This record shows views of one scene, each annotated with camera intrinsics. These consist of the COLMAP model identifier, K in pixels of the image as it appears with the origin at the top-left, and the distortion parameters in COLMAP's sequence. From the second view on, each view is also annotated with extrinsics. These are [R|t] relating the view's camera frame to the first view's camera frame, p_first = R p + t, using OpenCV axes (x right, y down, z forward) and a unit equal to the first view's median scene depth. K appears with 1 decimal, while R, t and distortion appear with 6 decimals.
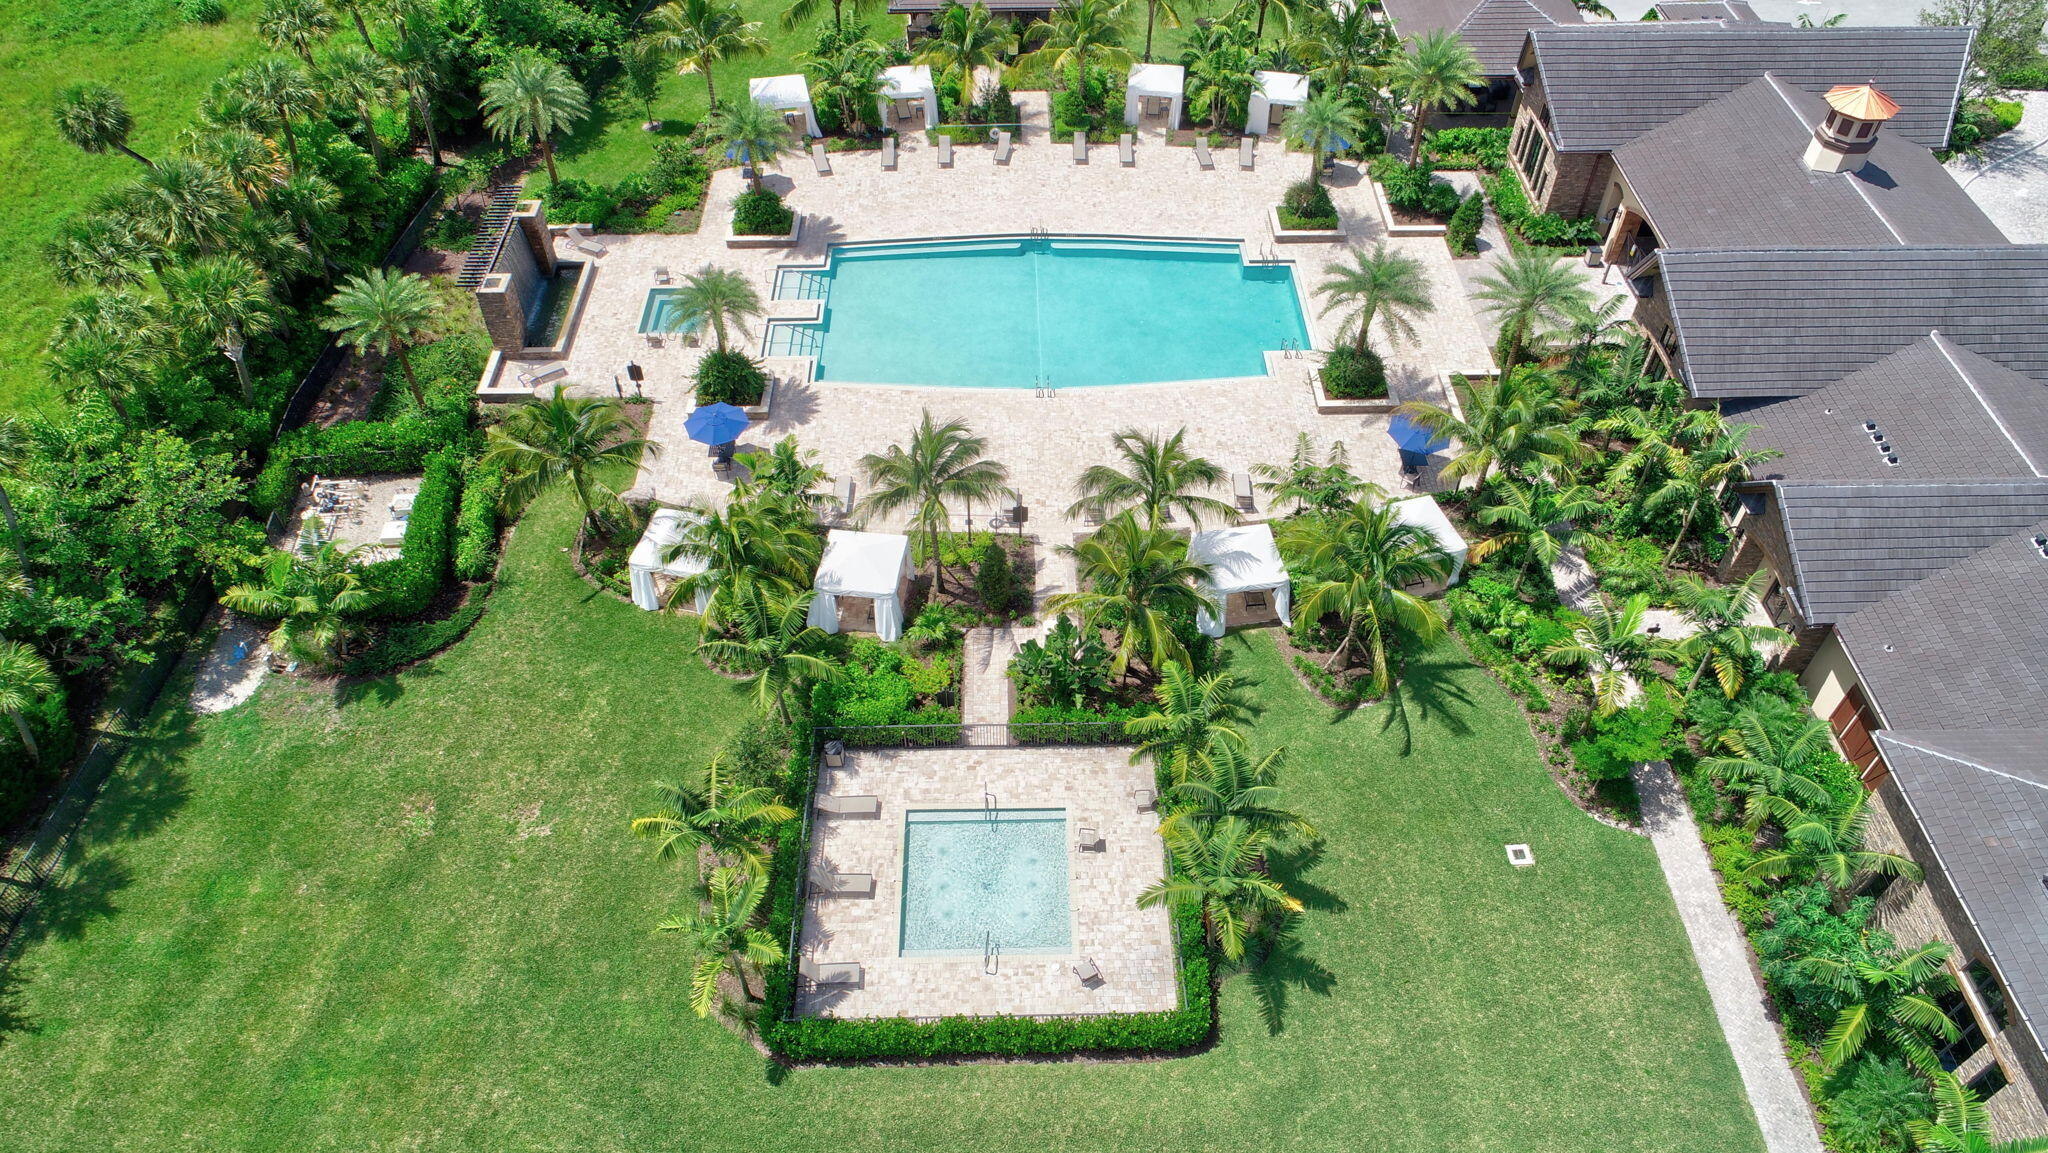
lens RADIAL K [[1377.5, 0, 1023.5], [0, 1377.5, 584.7], [0, 0, 1]] dist [-0.004005, 0.002403]
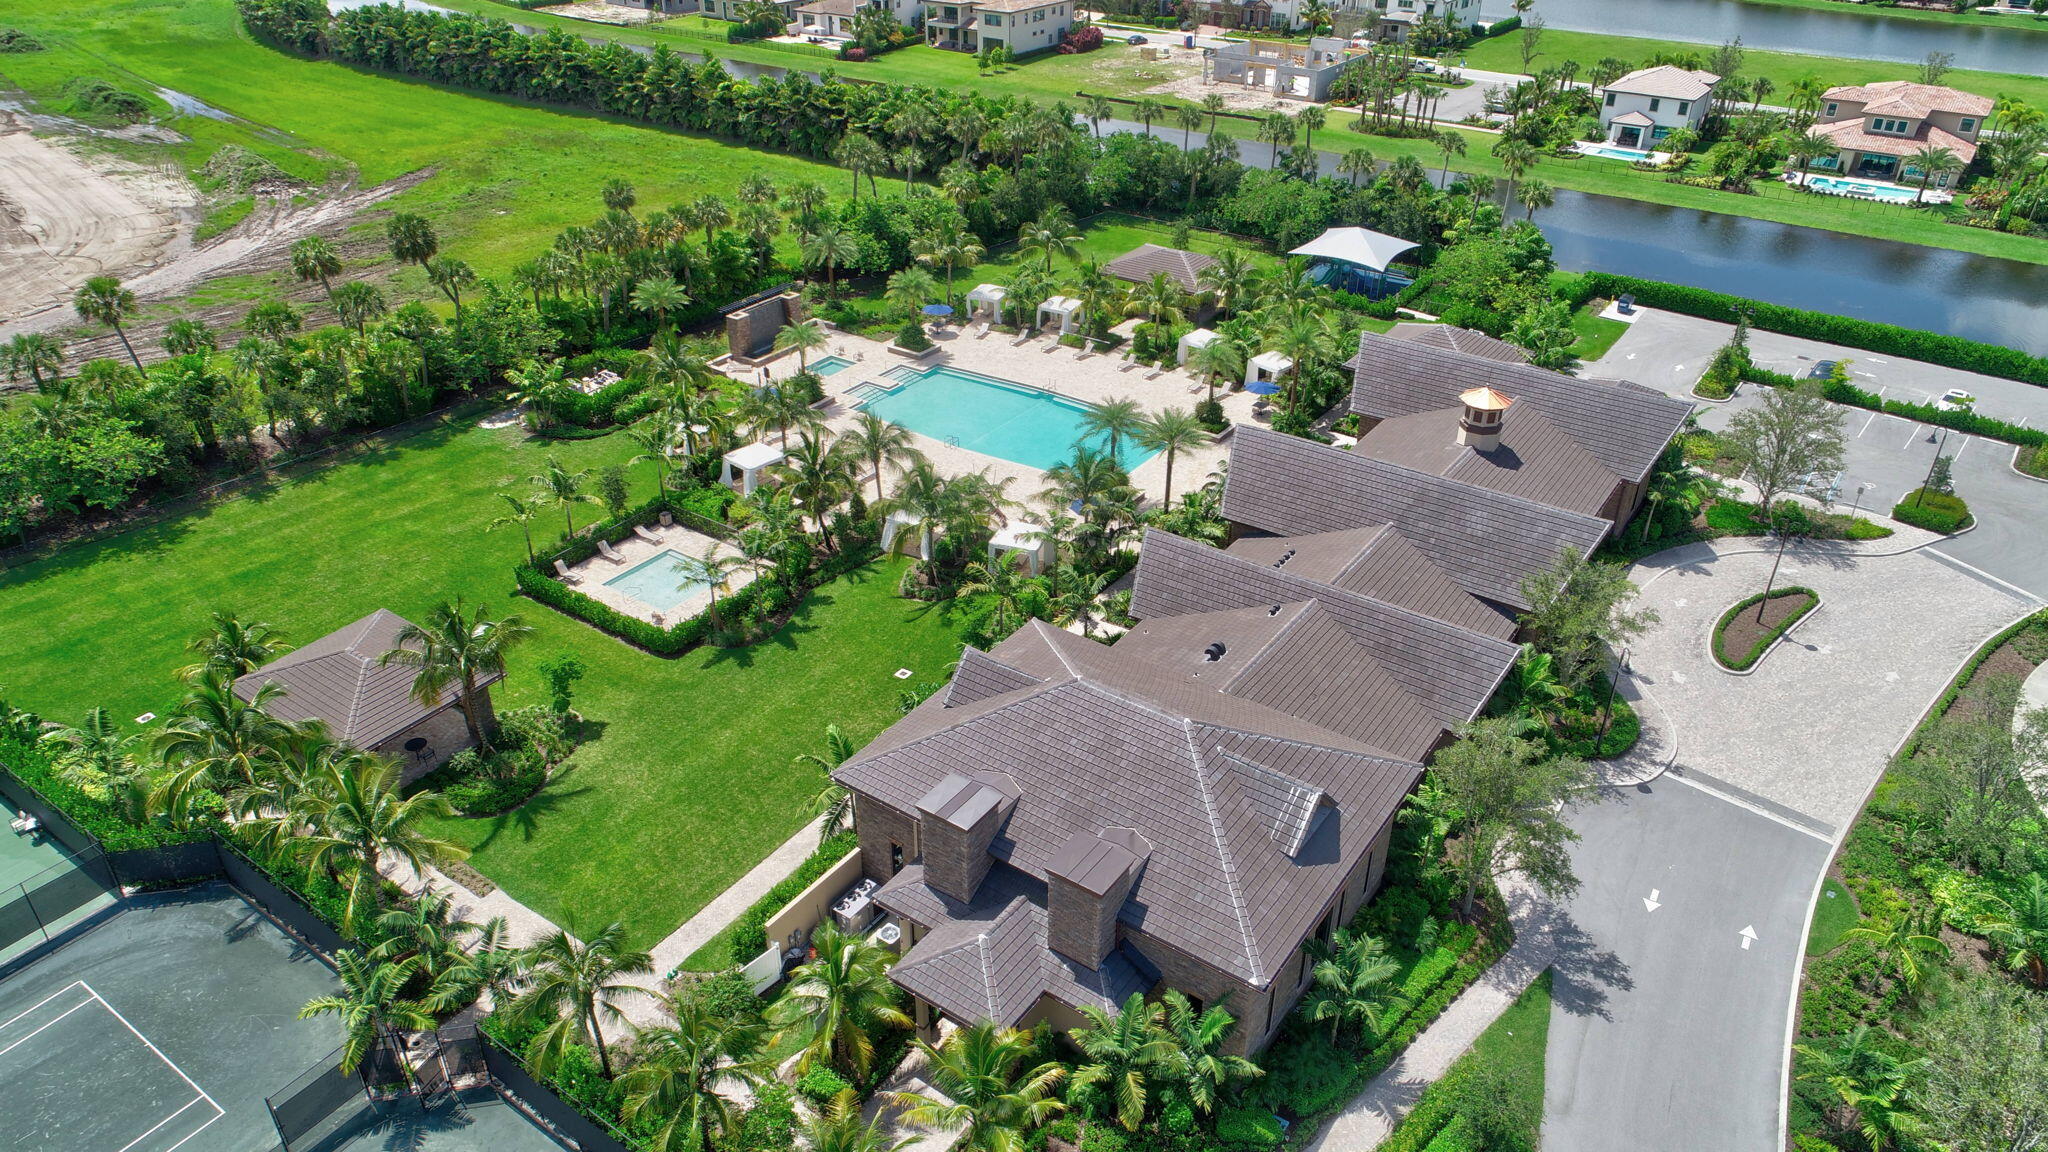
lens RADIAL K [[1377.5, 0, 1023.5], [0, 1377.5, 584.2], [0, 0, 1]] dist [-0.004005, 0.002403]
pose [[0.808977, 0.306476, -0.501626, 1.030219], [-0.432713, 0.888060, -0.155267, 0.236591], [0.397889, 0.342668, 0.851036, -0.312774]]
